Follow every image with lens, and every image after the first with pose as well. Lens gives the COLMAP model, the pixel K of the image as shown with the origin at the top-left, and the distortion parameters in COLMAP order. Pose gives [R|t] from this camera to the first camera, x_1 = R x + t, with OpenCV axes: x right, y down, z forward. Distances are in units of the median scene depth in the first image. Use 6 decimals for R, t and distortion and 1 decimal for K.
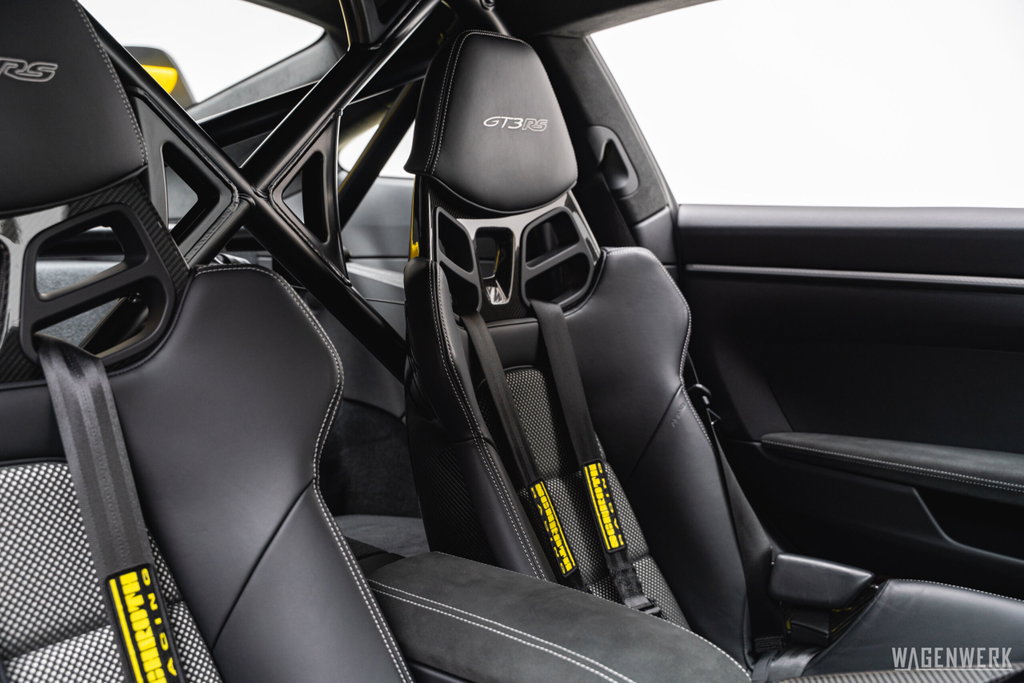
lens RADIAL K [[1090.3, 0, 505.8], [0, 1090.3, 342.9], [0, 0, 1]] dist [-0.007098, 0.000000]
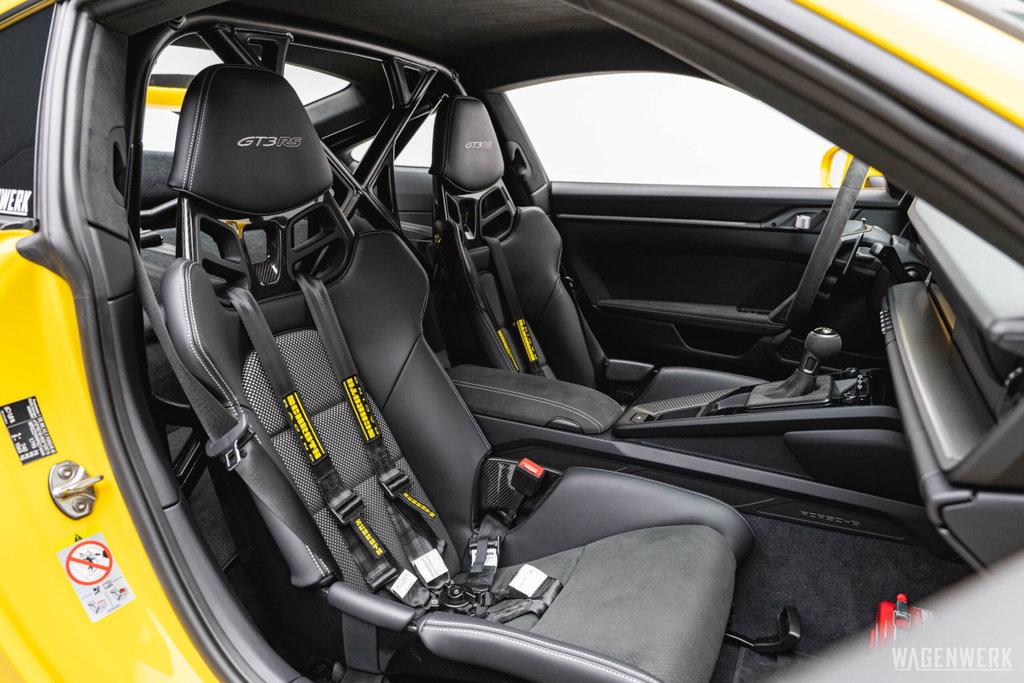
lens RADIAL K [[714.4, 0, 516.2], [0, 714.4, 344.3], [0, 0, 1]] dist [-0.061224, 0.001157]
pose [[0.979688, -0.057458, 0.192117, -0.175864], [0.030625, 0.989702, 0.139827, -0.025733], [-0.198173, -0.131103, 0.971360, -0.258031]]
